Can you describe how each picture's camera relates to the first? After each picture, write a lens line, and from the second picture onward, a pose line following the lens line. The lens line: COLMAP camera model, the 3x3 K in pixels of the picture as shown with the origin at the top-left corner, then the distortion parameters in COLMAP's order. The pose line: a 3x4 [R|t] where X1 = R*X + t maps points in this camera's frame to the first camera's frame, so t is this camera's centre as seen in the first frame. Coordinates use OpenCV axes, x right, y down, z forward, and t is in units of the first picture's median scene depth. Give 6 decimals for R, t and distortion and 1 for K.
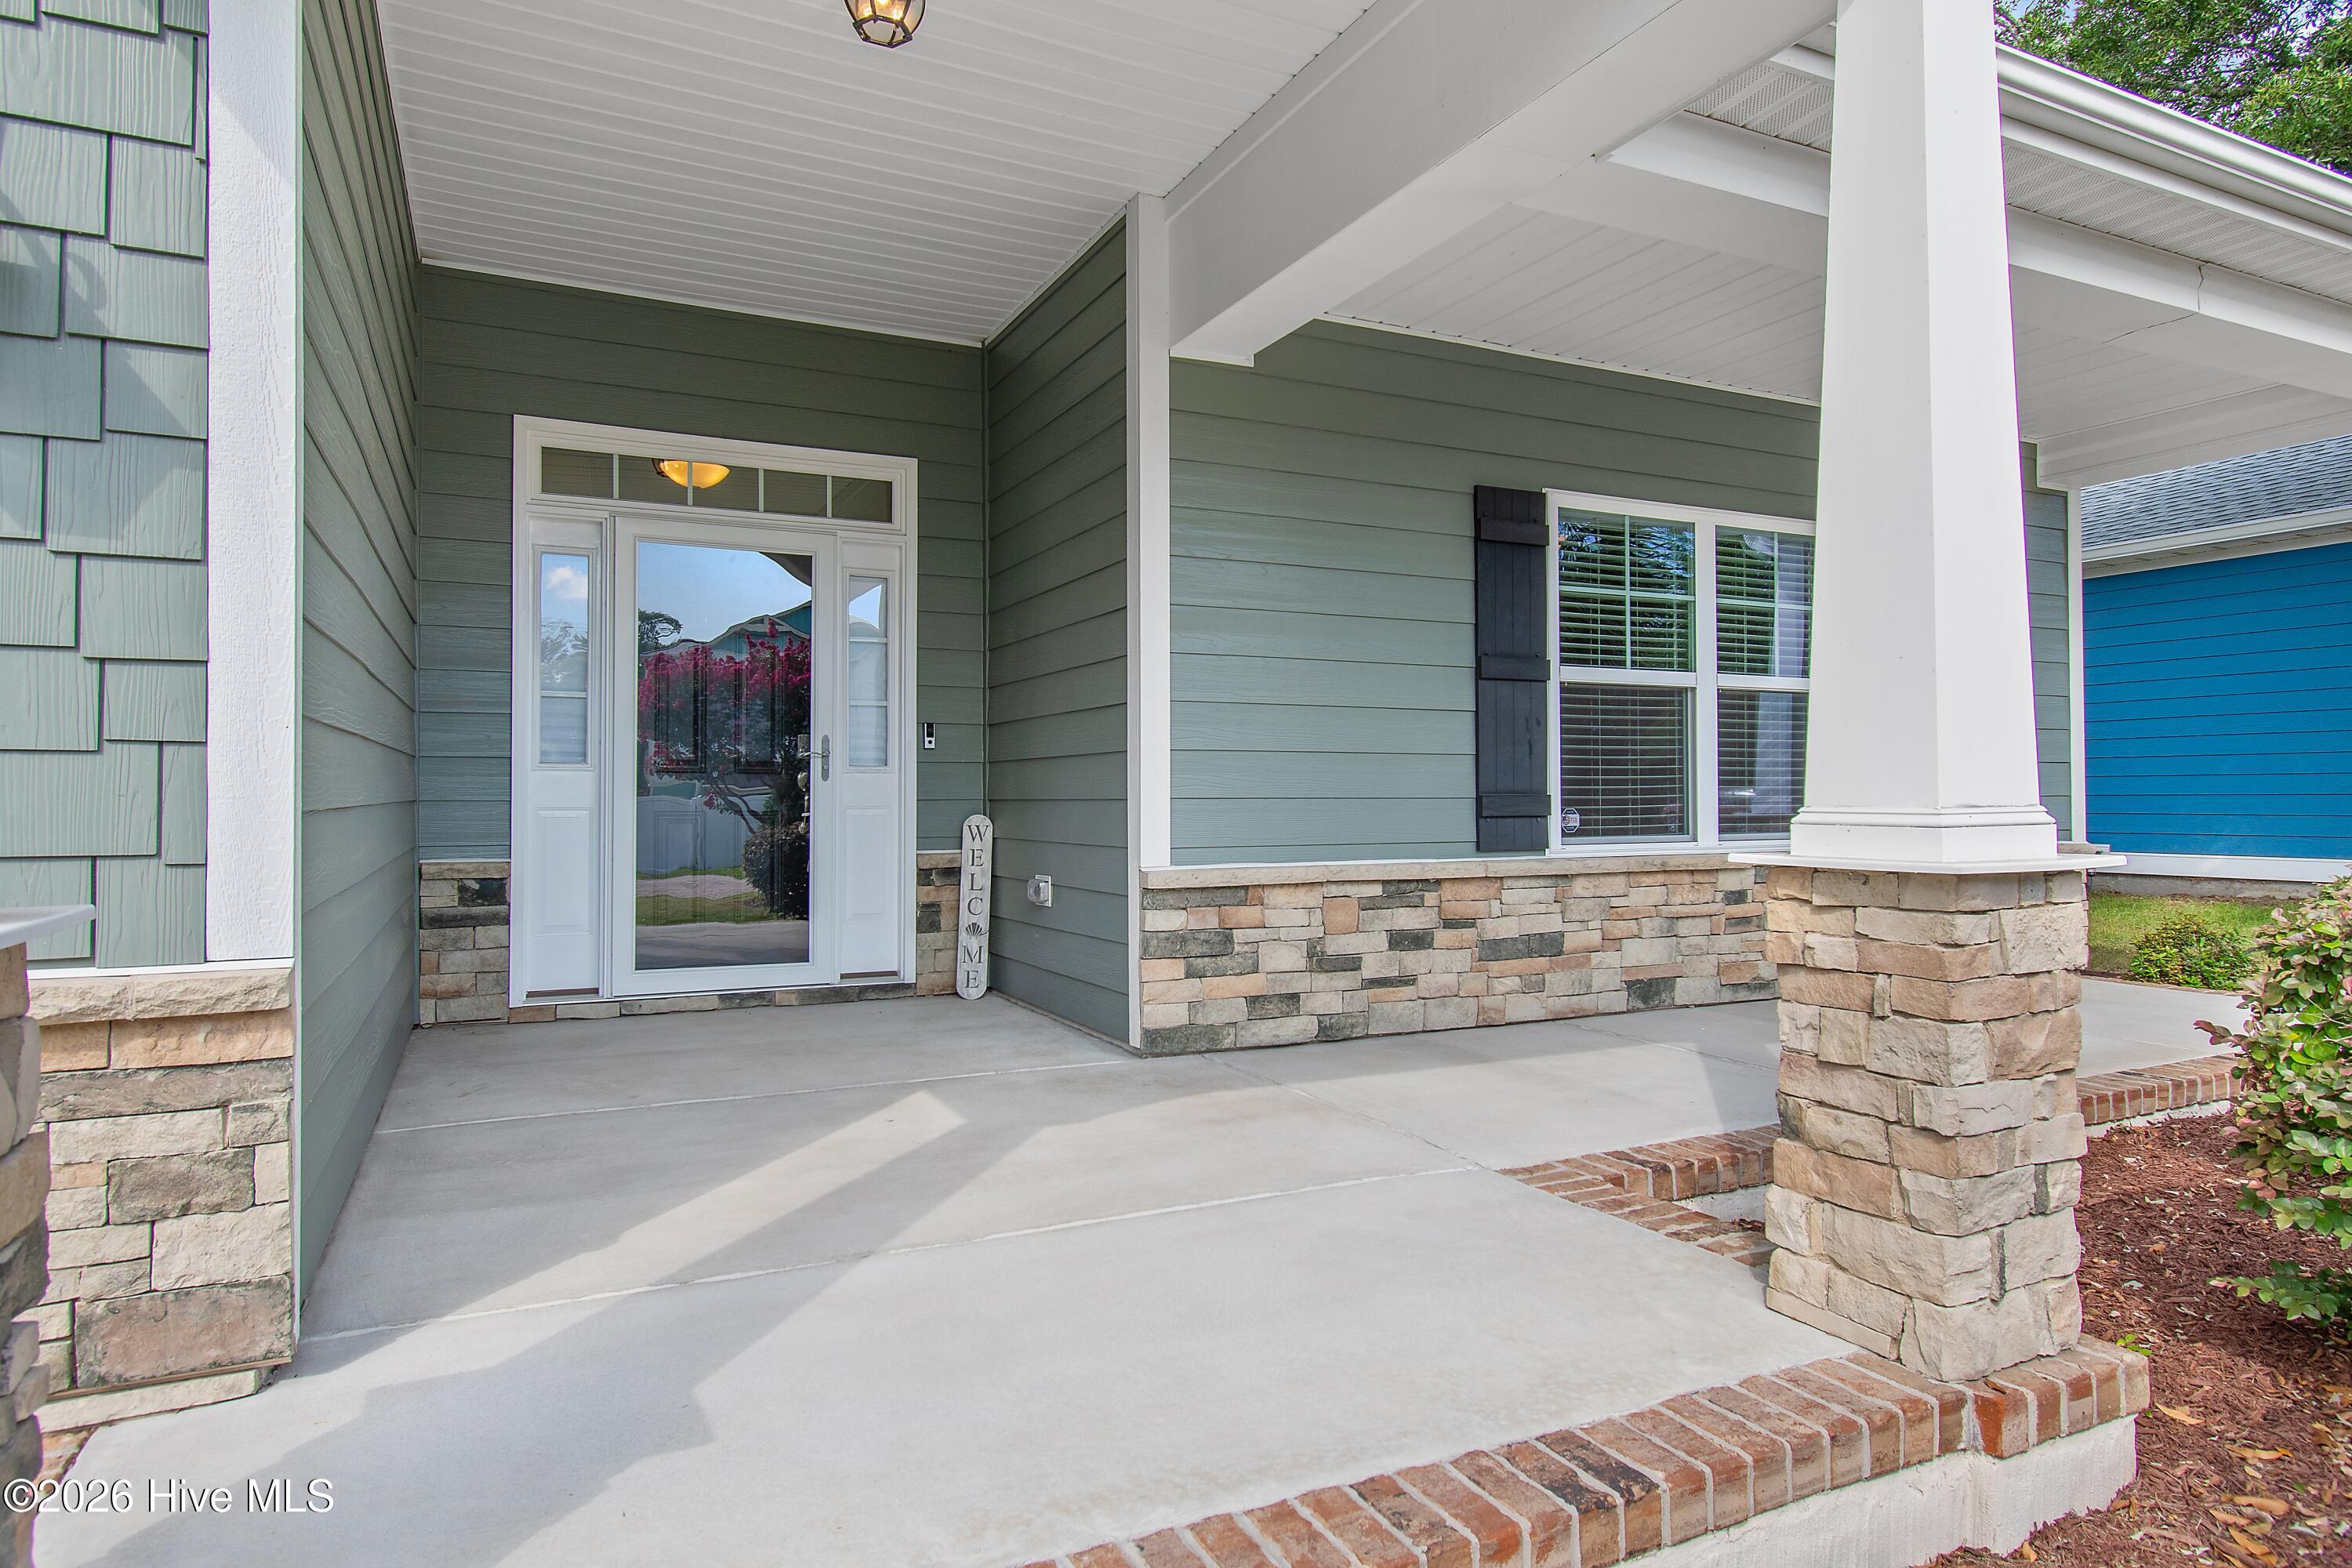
lens RADIAL K [[1368.3, 0, 1176.0], [0, 1368.3, 784.0], [0, 0, 1]] dist [0.001103, -0.001017]
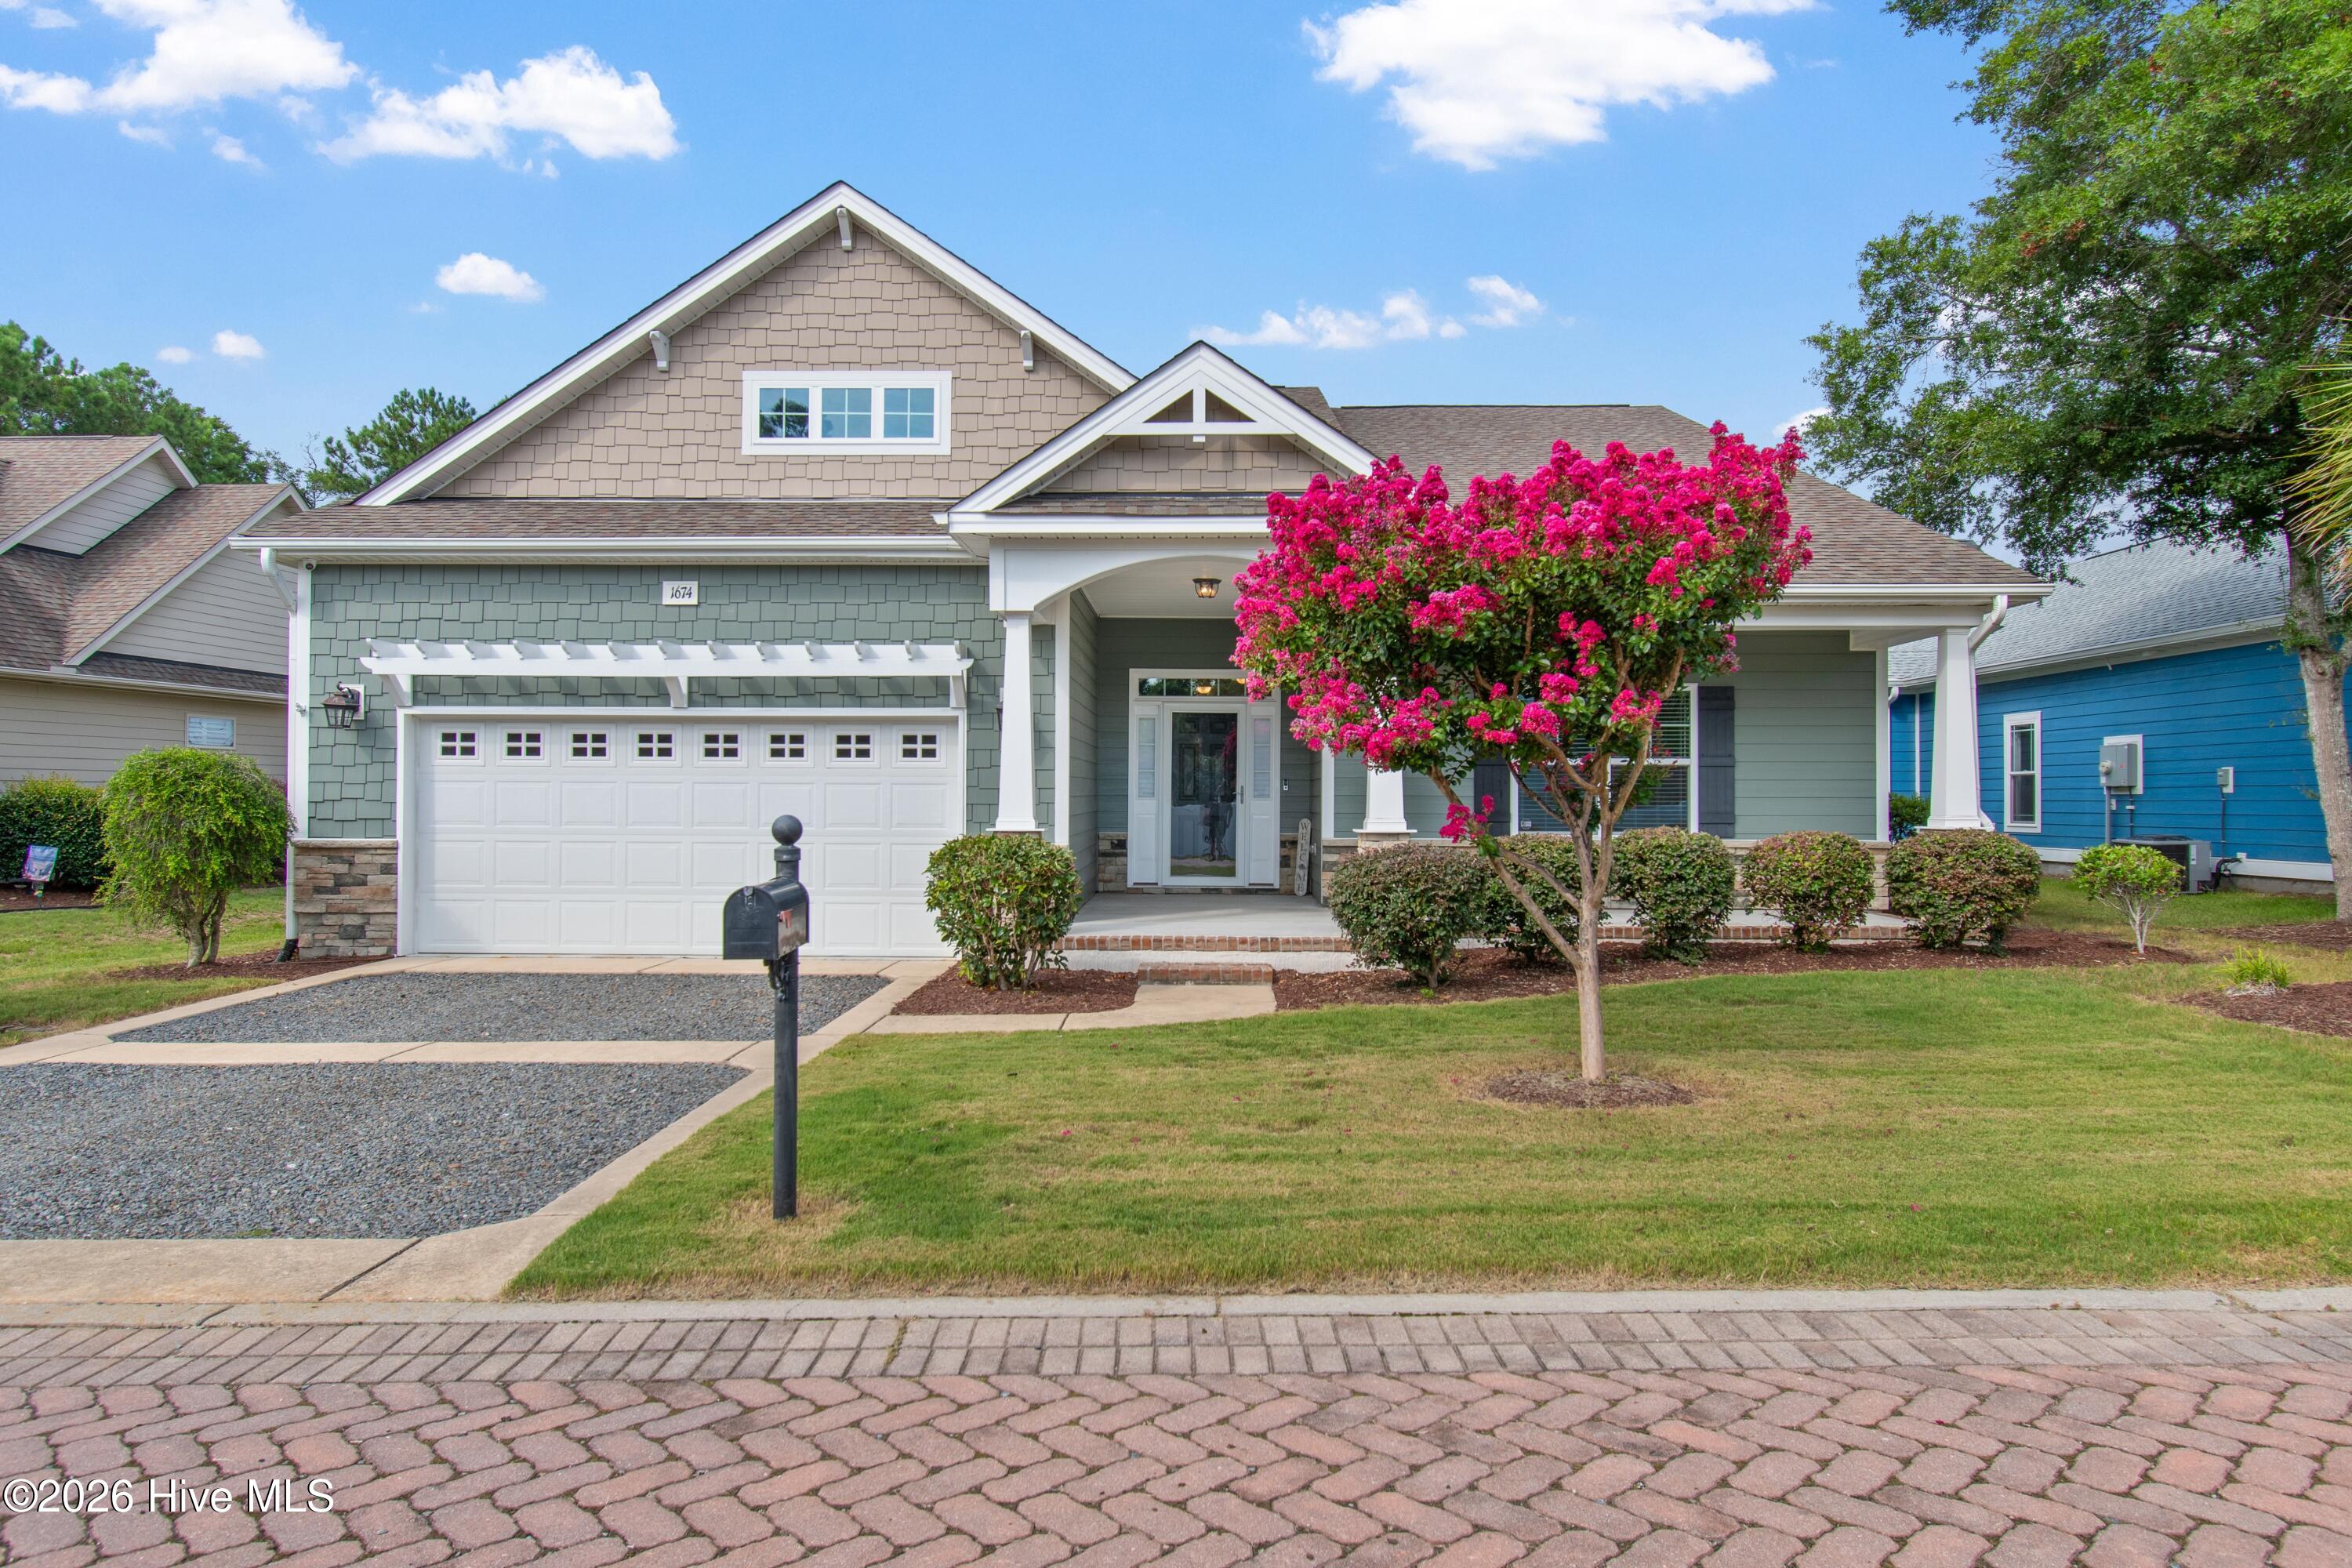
lens RADIAL K [[1368.3, 0, 1176.0], [0, 1368.3, 784.0], [0, 0, 1]] dist [0.001103, -0.001017]
pose [[0.891395, 0.003089, -0.453217, 0.825618], [-0.001952, 0.999994, 0.002978, -0.049867], [0.453224, -0.001770, 0.891395, -1.370952]]
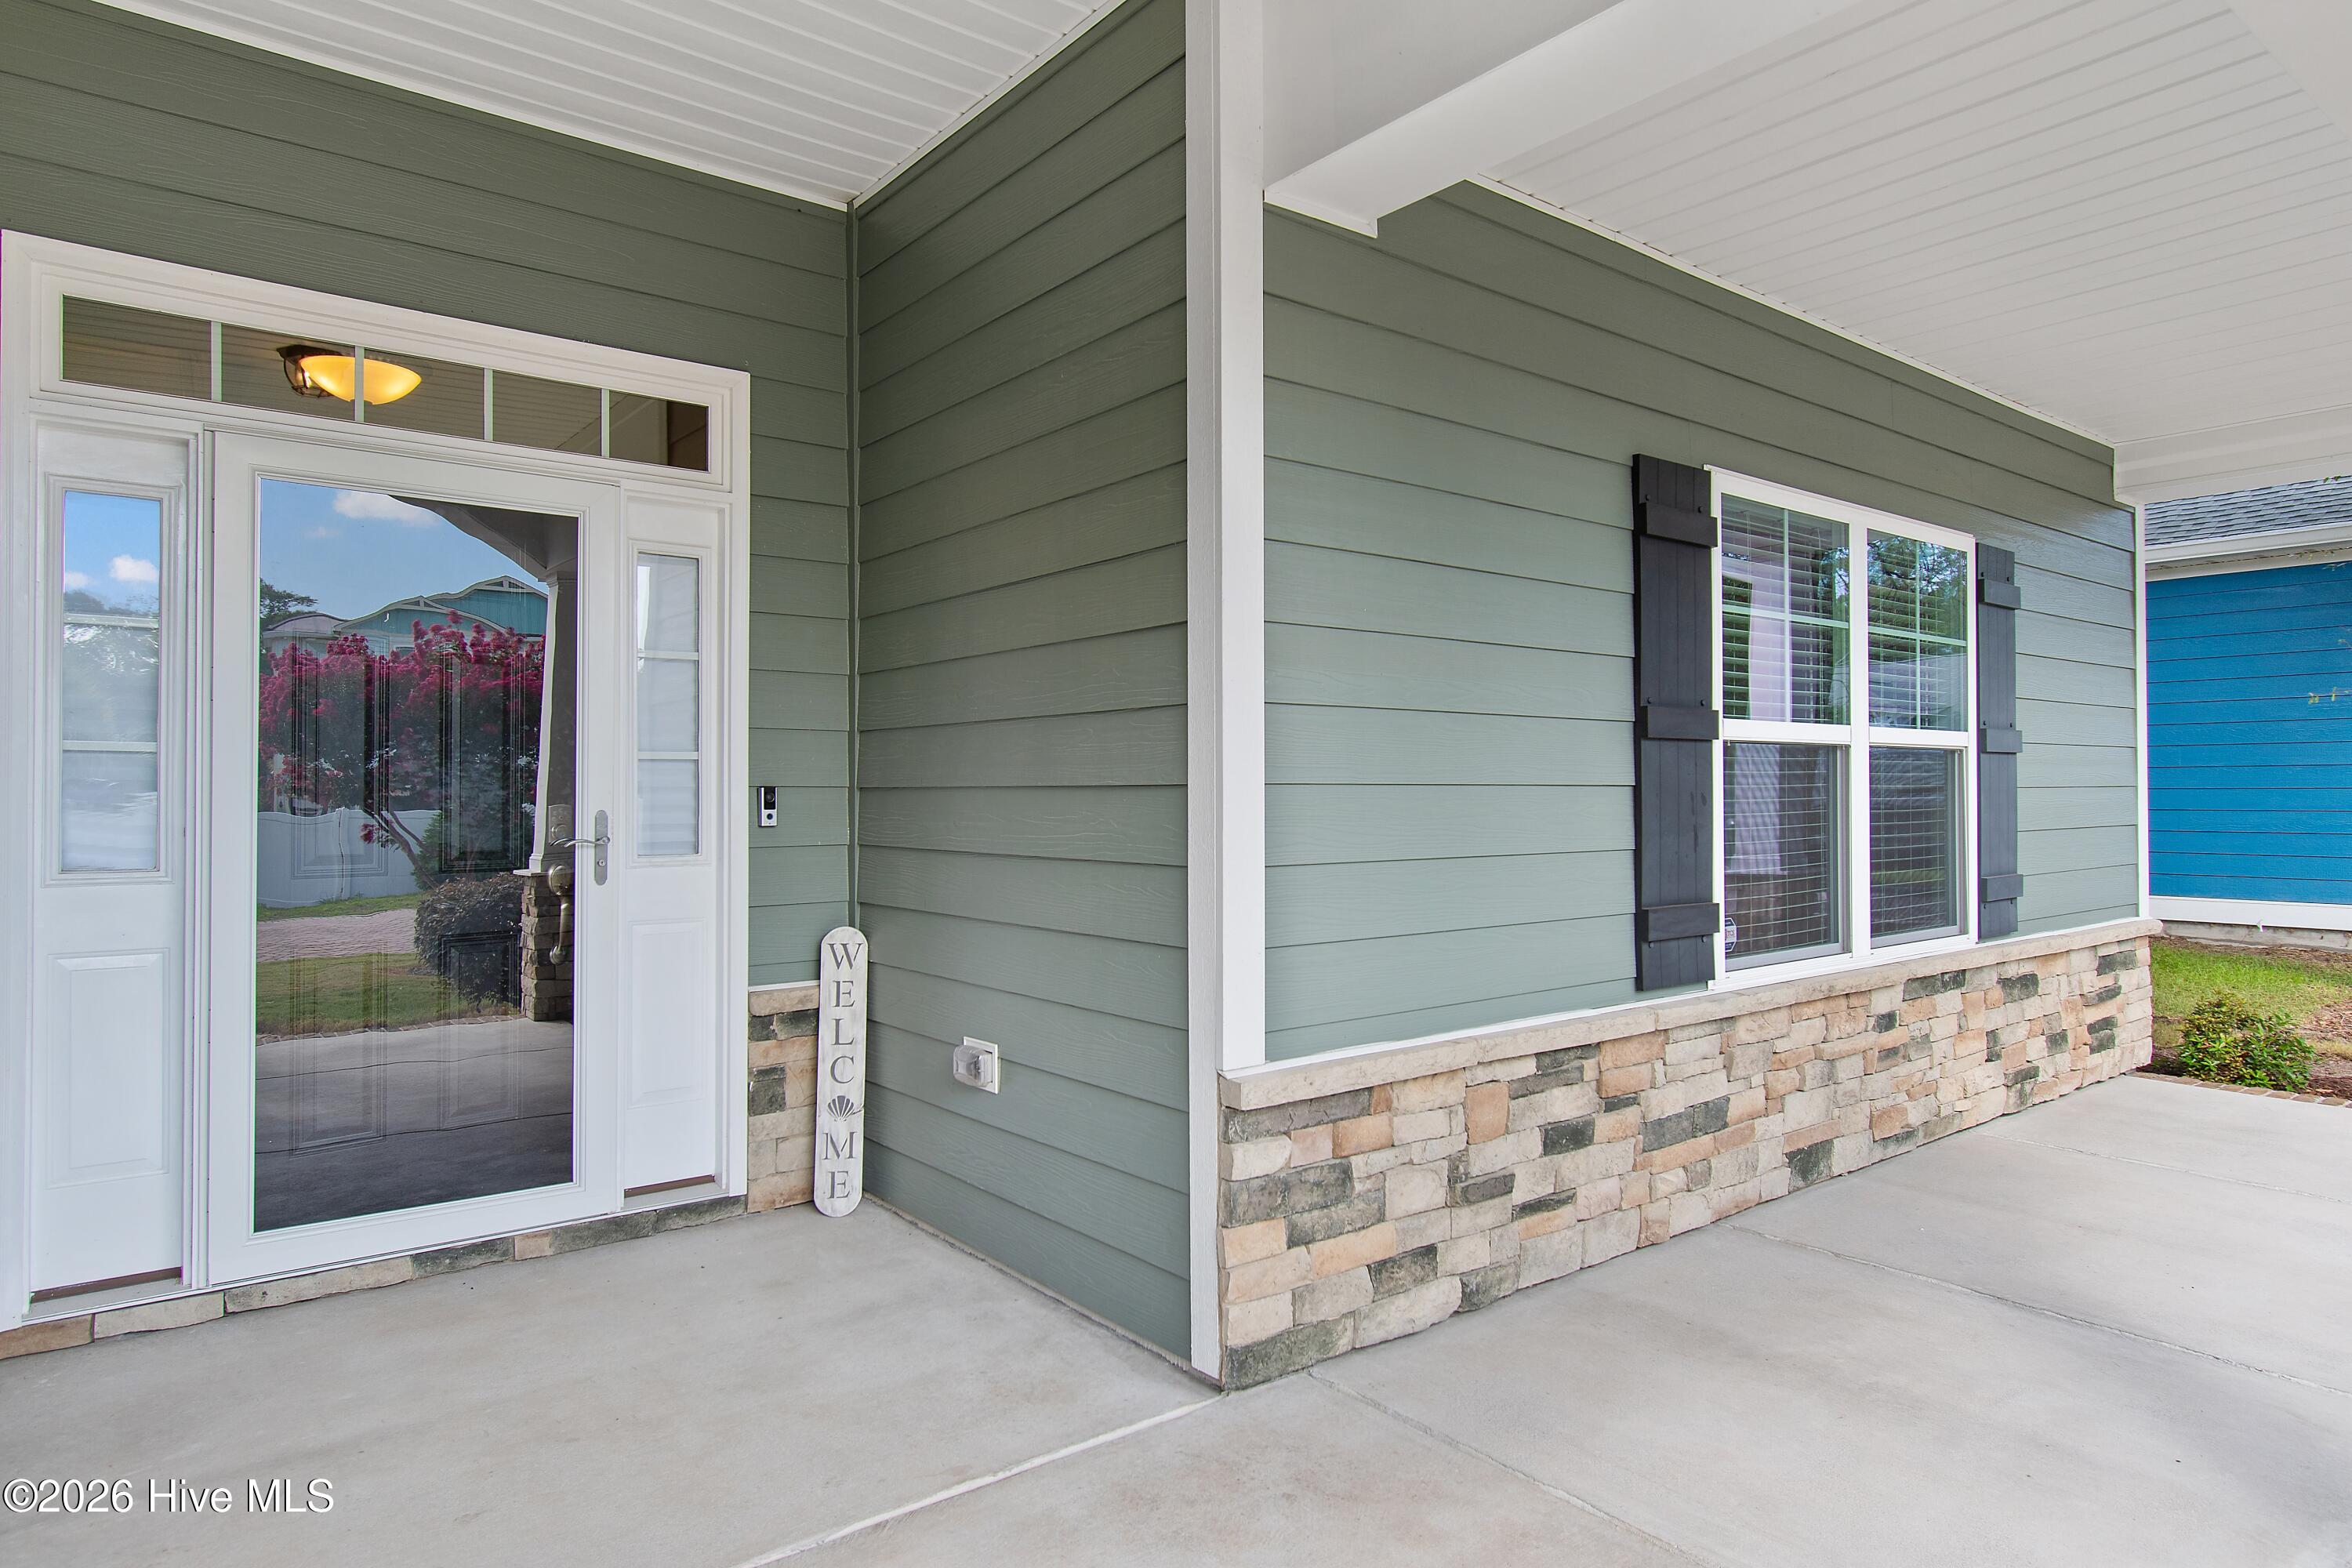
lens RADIAL K [[1368.3, 0, 1176.0], [0, 1368.3, 784.0], [0, 0, 1]] dist [0.001103, -0.001017]
pose [[0.977172, 0.001453, 0.212445, -0.145675], [-0.002556, 0.999985, 0.004917, -0.055530], [-0.212434, -0.005347, 0.977161, 0.372810]]
